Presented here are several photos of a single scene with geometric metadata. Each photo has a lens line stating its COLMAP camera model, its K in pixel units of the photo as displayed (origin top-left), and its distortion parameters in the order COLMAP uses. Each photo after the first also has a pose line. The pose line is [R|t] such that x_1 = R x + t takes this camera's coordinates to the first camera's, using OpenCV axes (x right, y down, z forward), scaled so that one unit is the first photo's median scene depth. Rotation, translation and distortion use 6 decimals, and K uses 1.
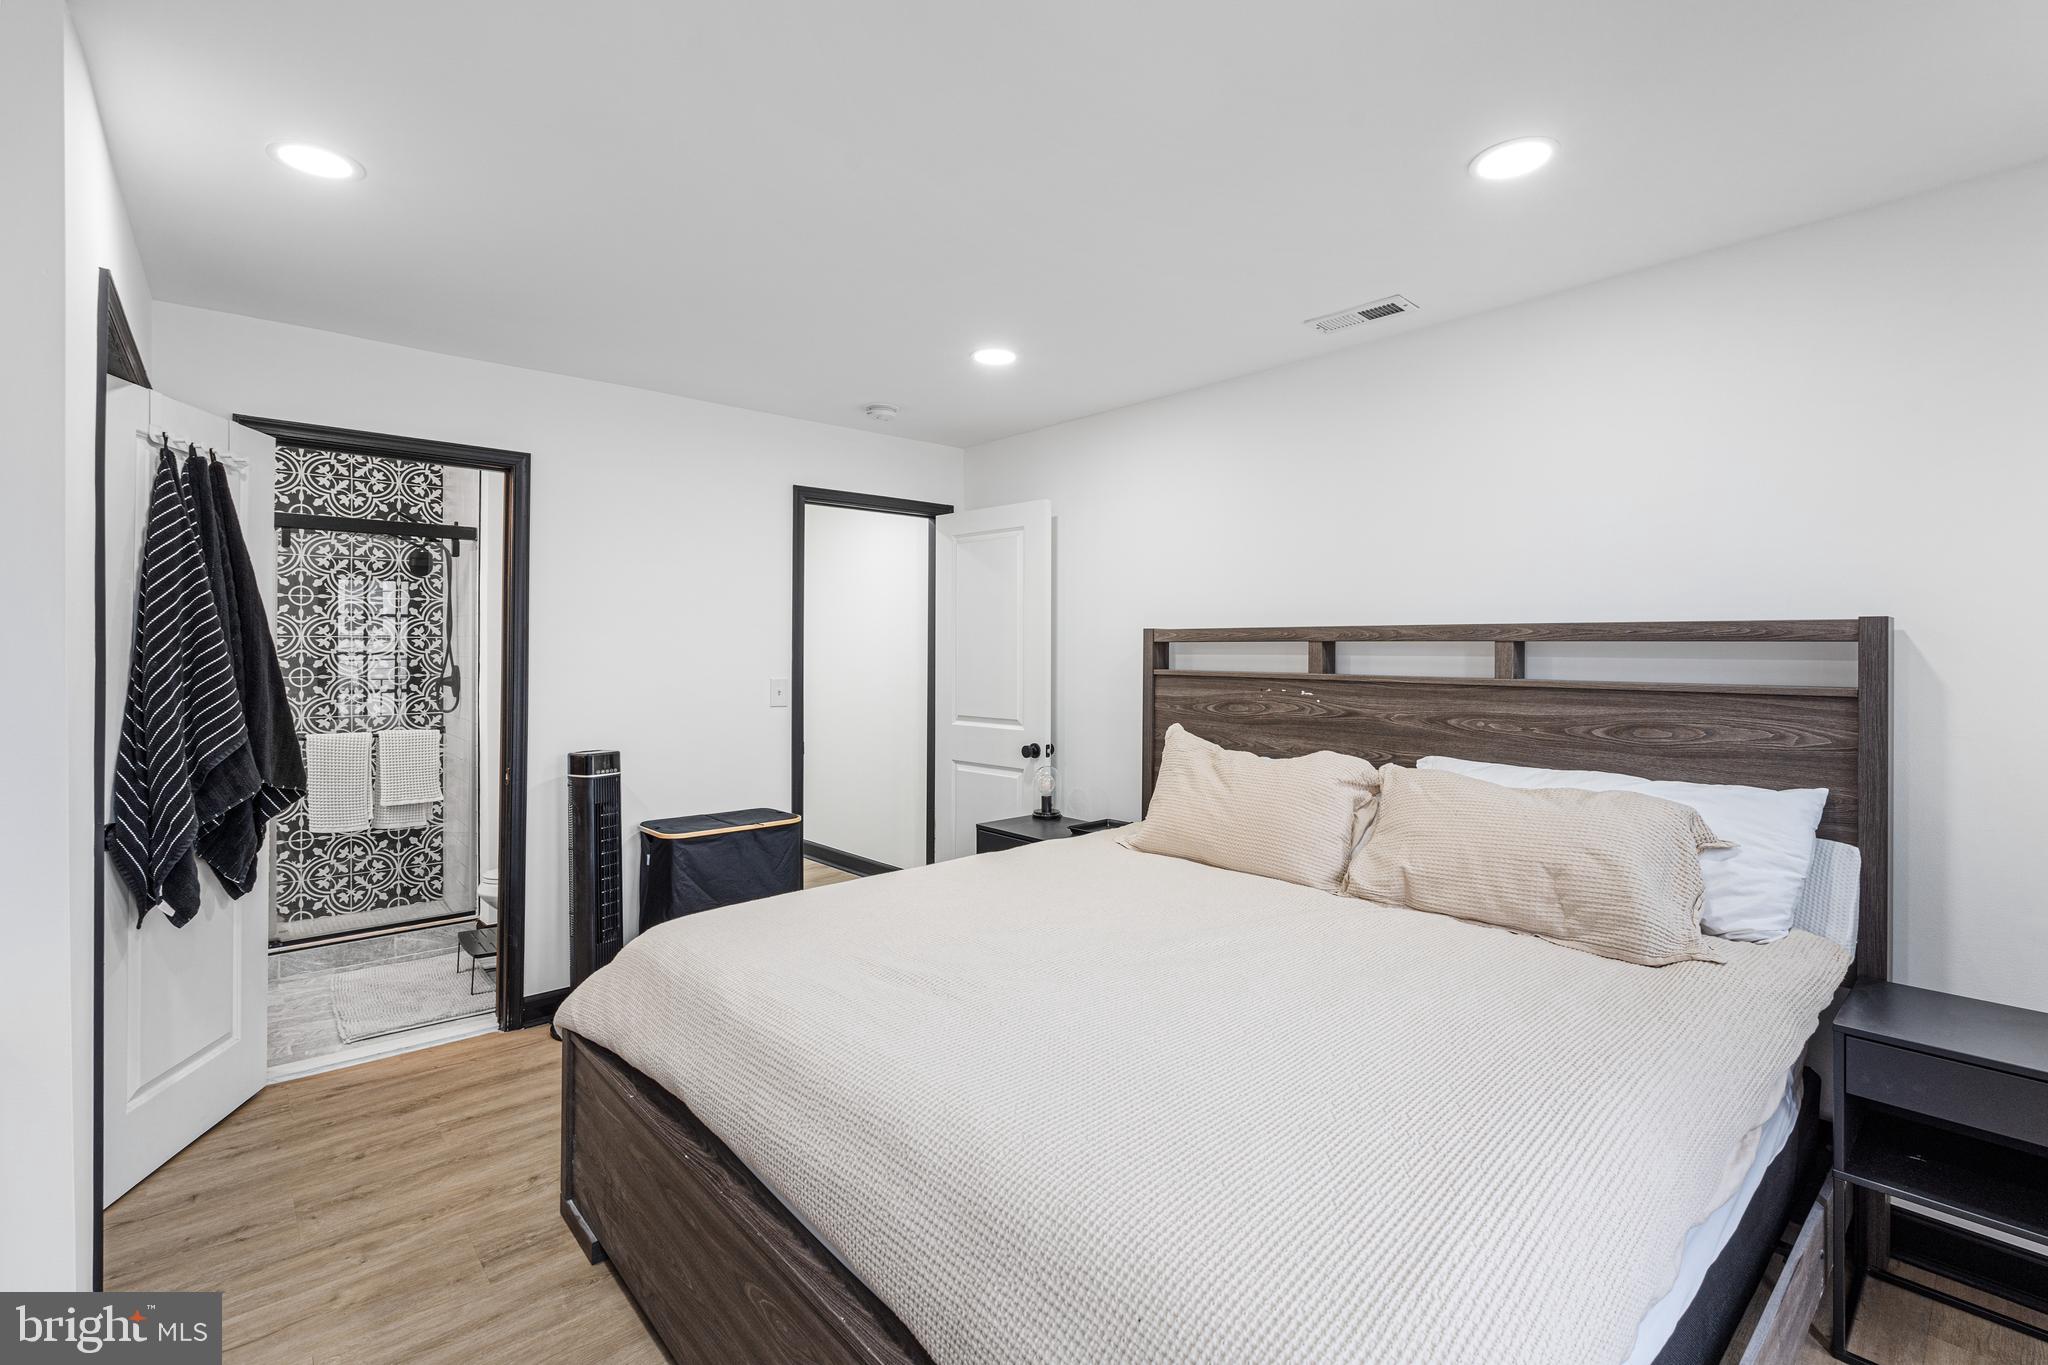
lens RADIAL K [[939.0, 0, 1022.1], [0, 939.0, 593.2], [0, 0, 1]] dist [0.002156, 0.000448]
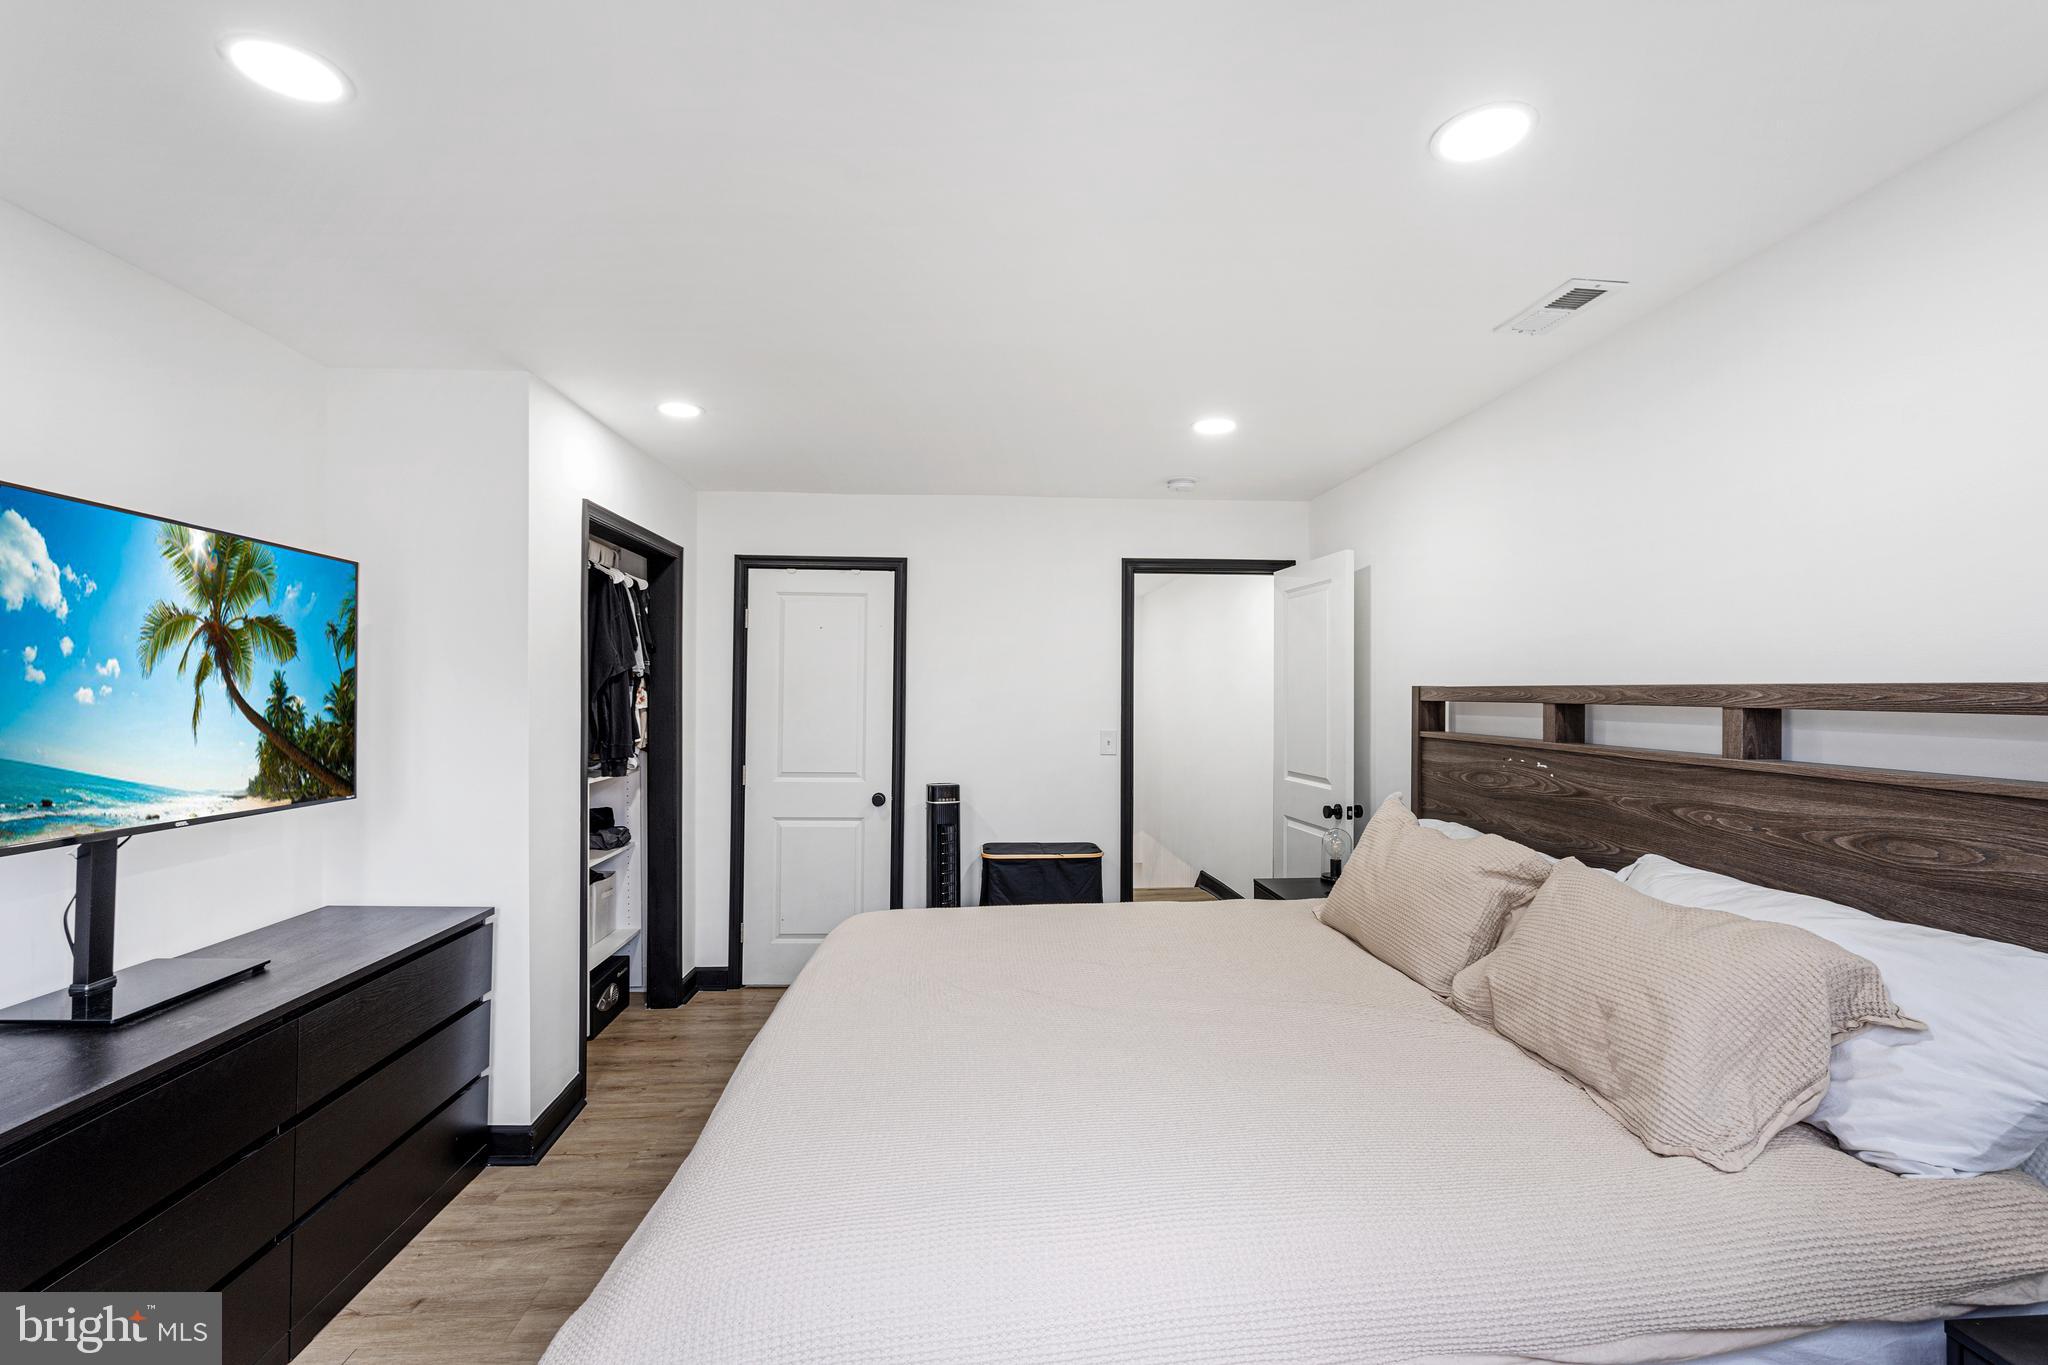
lens RADIAL K [[939.0, 0, 1045.8], [0, 939.0, 624.1], [0, 0, 1]] dist [0.002156, 0.000448]
pose [[0.787678, -0.043741, -0.614532, 0.519467], [0.035427, 0.999042, -0.025701, -0.014439], [0.615067, -0.001527, 0.788473, 0.077098]]
